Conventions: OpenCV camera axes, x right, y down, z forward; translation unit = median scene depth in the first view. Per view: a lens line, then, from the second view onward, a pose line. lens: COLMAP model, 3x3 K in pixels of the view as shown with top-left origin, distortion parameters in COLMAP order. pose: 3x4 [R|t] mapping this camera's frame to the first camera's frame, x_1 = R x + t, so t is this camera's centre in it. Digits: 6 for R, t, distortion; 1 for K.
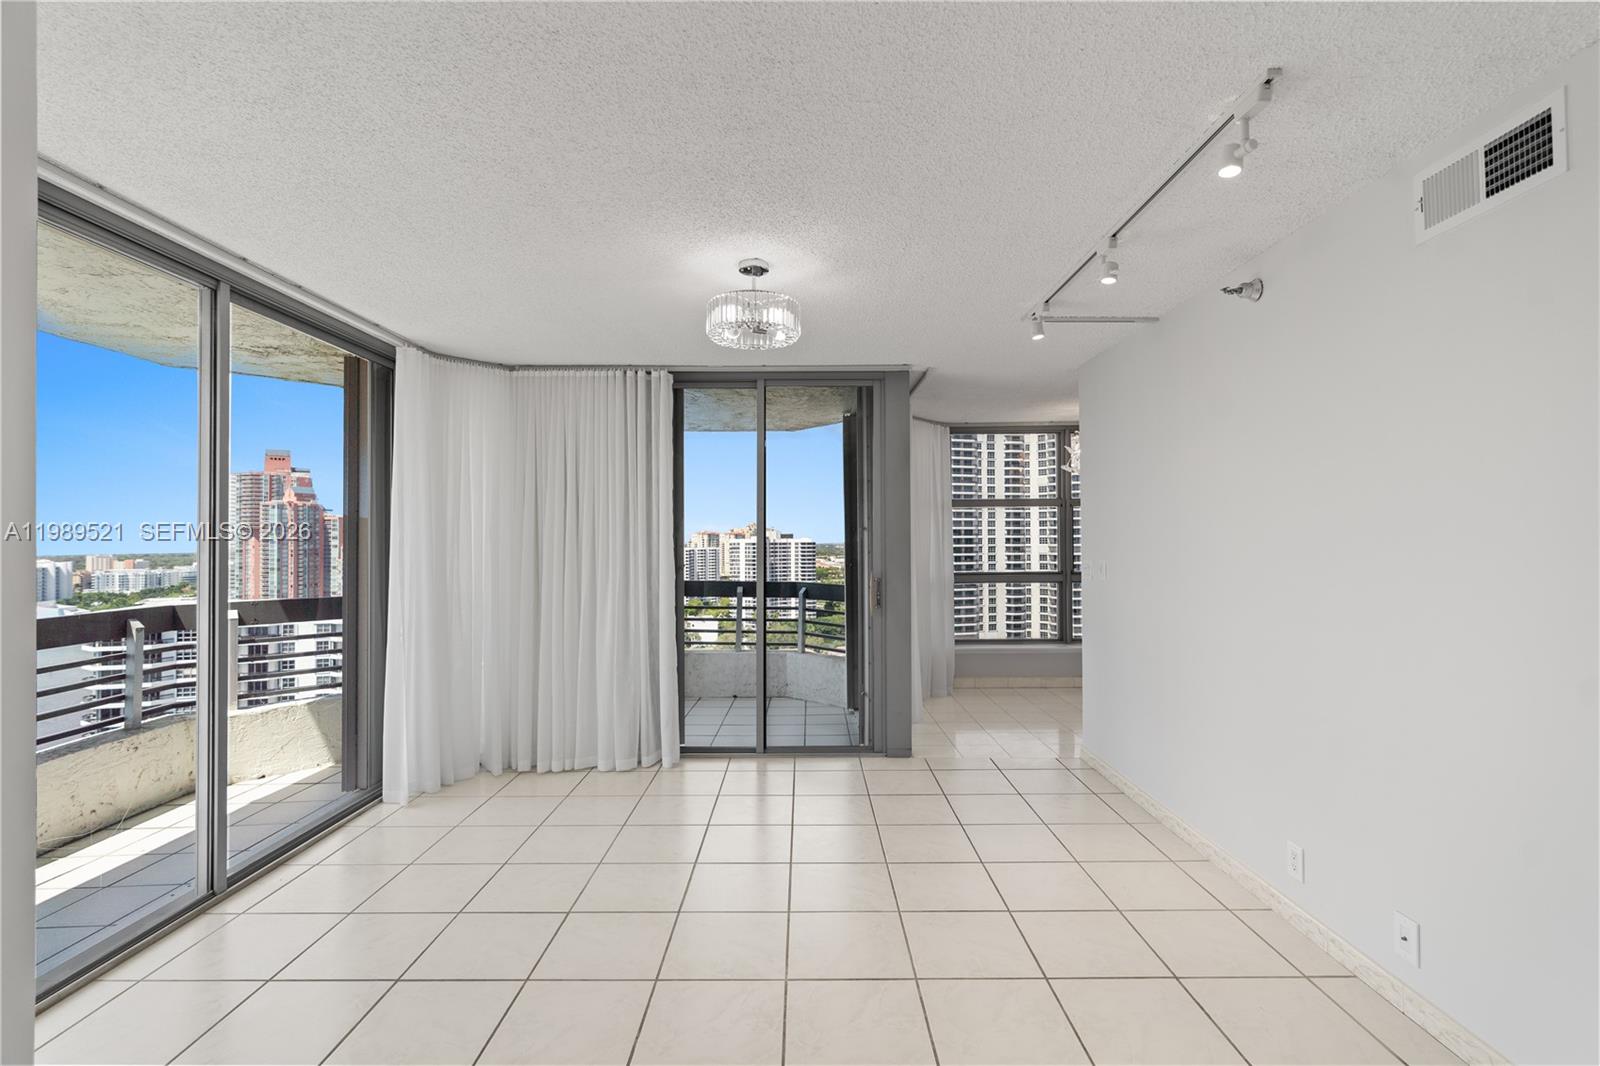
lens RADIAL K [[722.5, 0, 800.0], [0, 722.5, 533.0], [0, 0, 1]] dist [-0.004329, 0.000397]
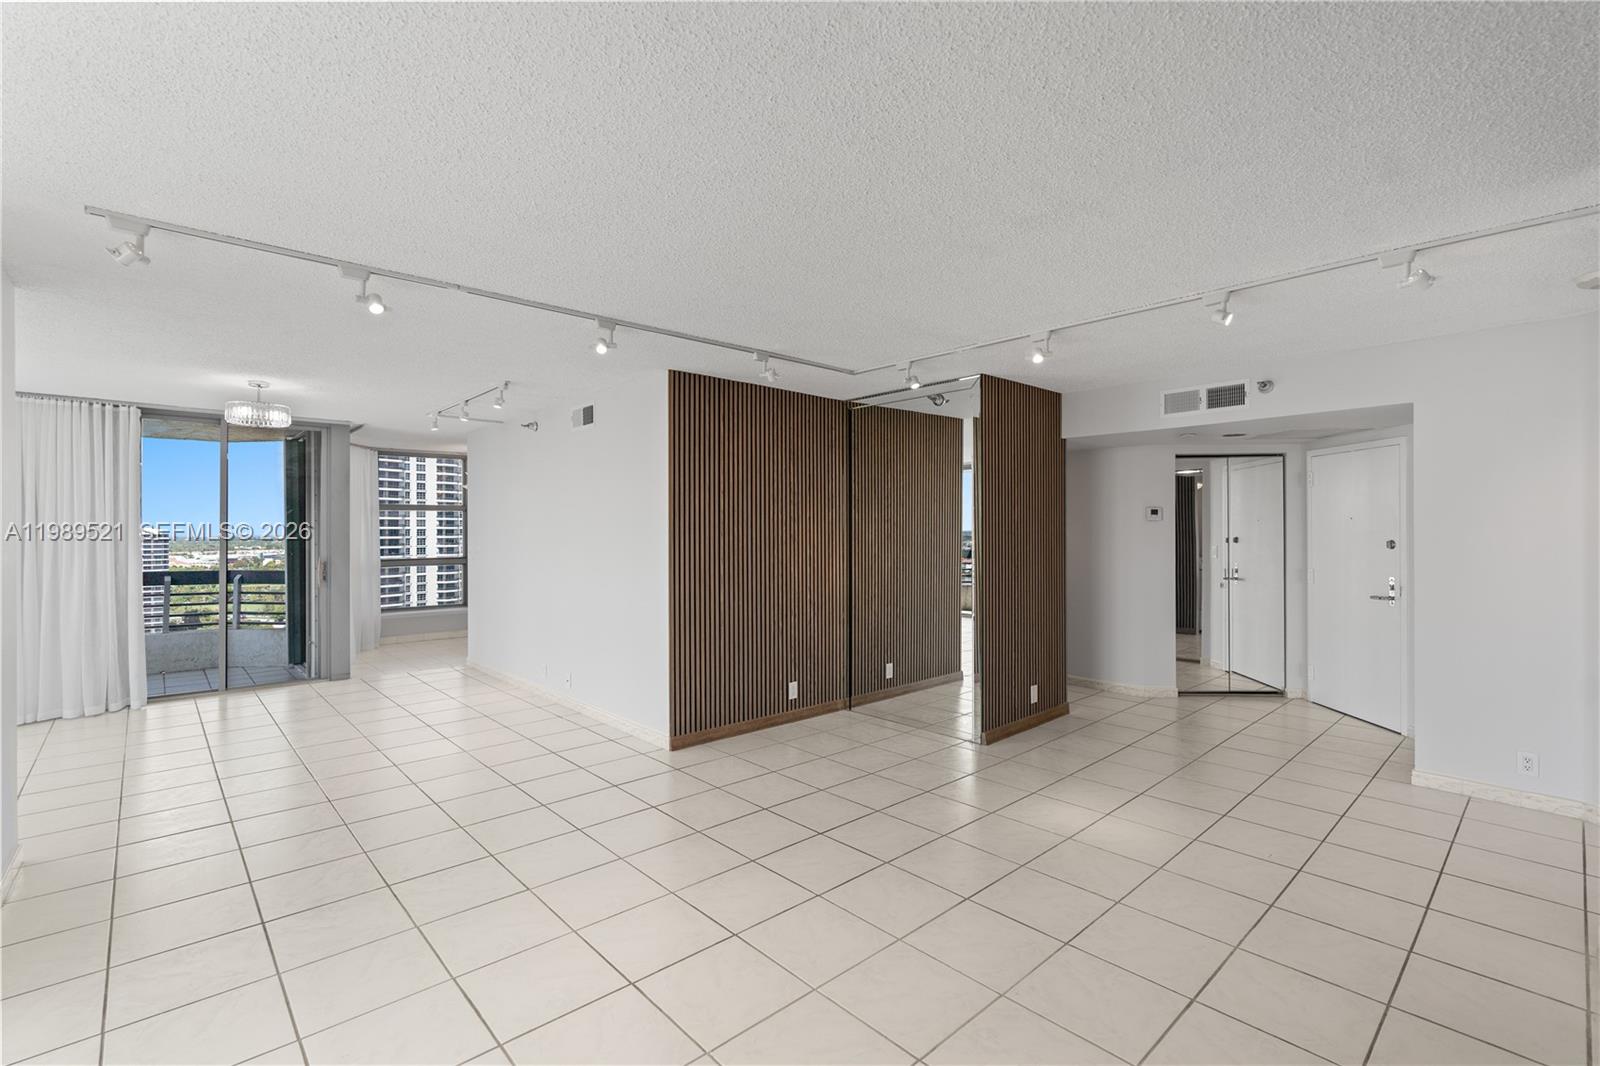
lens RADIAL K [[722.5, 0, 800.0], [0, 722.5, 533.0], [0, 0, 1]] dist [-0.004329, 0.000397]
pose [[0.736860, 0.001098, 0.676045, -0.164377], [-0.008990, 0.999926, 0.008174, -0.016508], [-0.675986, -0.012101, 0.736815, -0.712411]]
